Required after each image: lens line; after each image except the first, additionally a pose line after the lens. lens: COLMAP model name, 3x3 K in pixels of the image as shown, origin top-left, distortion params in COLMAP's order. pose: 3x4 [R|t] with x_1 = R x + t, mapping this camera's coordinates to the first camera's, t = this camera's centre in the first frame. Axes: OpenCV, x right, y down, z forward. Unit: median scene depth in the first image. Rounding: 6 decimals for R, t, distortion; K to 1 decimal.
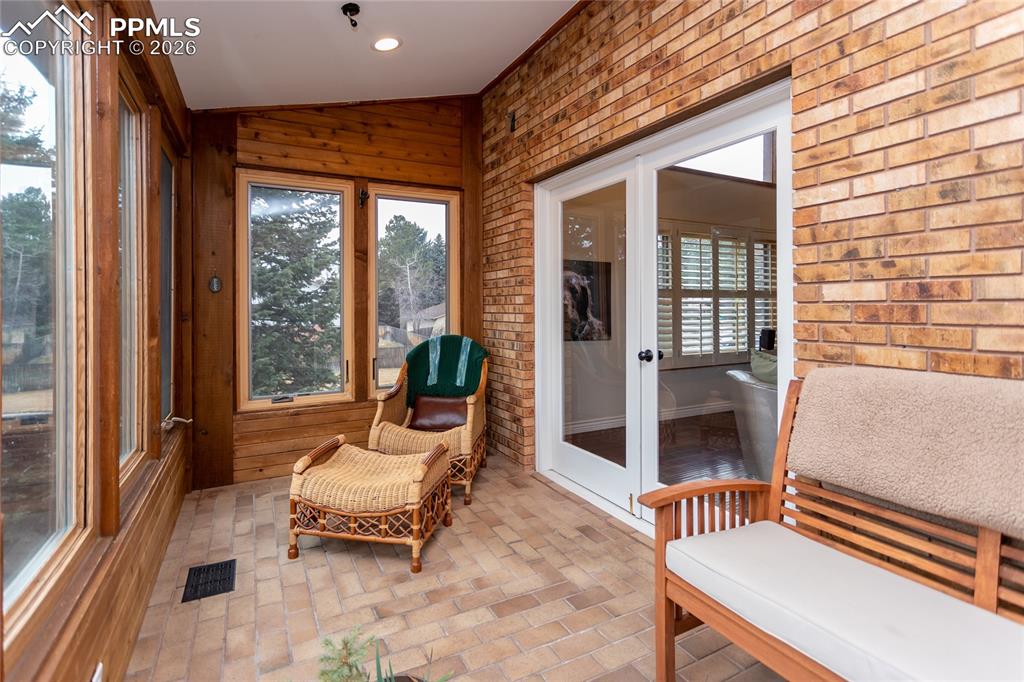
lens RADIAL K [[500.1, 0, 509.1], [0, 500.1, 308.9], [0, 0, 1]] dist [0.001425, 0.001729]
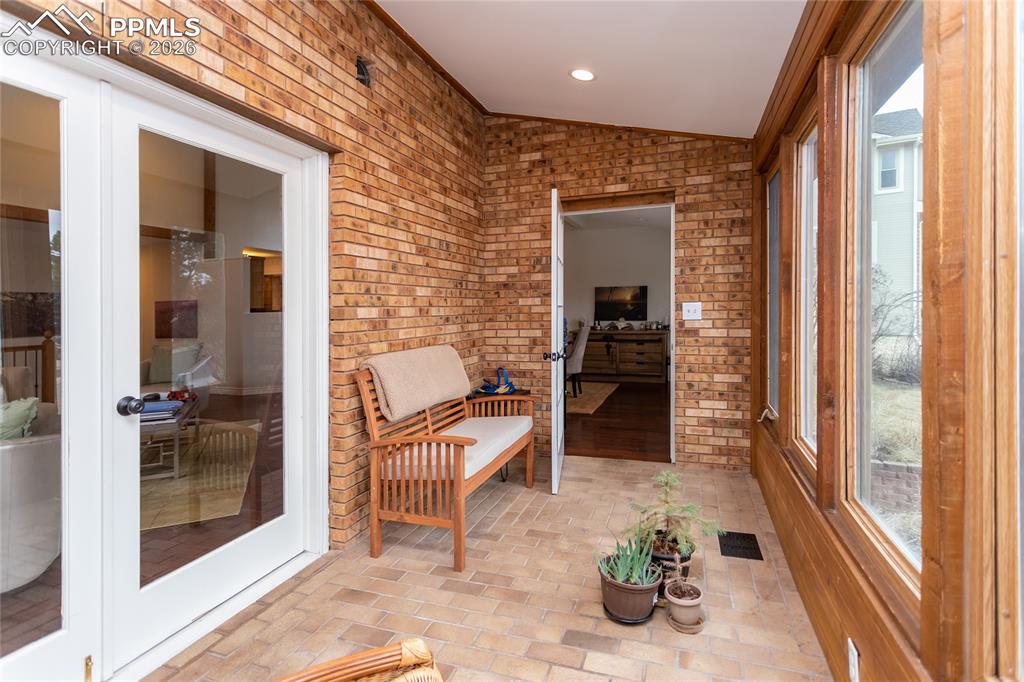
lens RADIAL K [[487.8, 0, 512.3], [0, 487.8, 326.1], [0, 0, 1]] dist [-0.000039, 0.000377]
pose [[-0.679173, -0.010309, 0.733906, -0.855563], [0.018859, 0.999326, 0.031490, -0.031052], [-0.733736, 0.035228, -0.678521, 1.747493]]
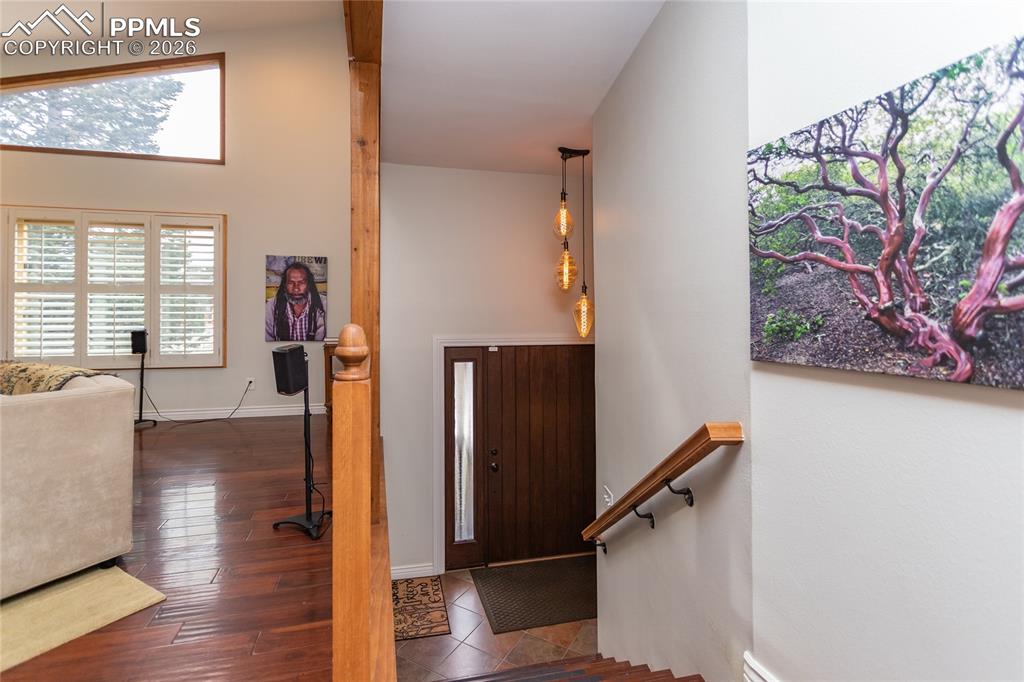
lens RADIAL K [[492.3, 0, 498.2], [0, 492.3, 302.3], [0, 0, 1]] dist [0.002315, 0.000114]
pose [[0.968903, -0.000882, -0.247440, 4.497081], [-0.004209, 0.999790, -0.020045, 0.030585], [0.247405, 0.020463, 0.968696, 1.173587]]
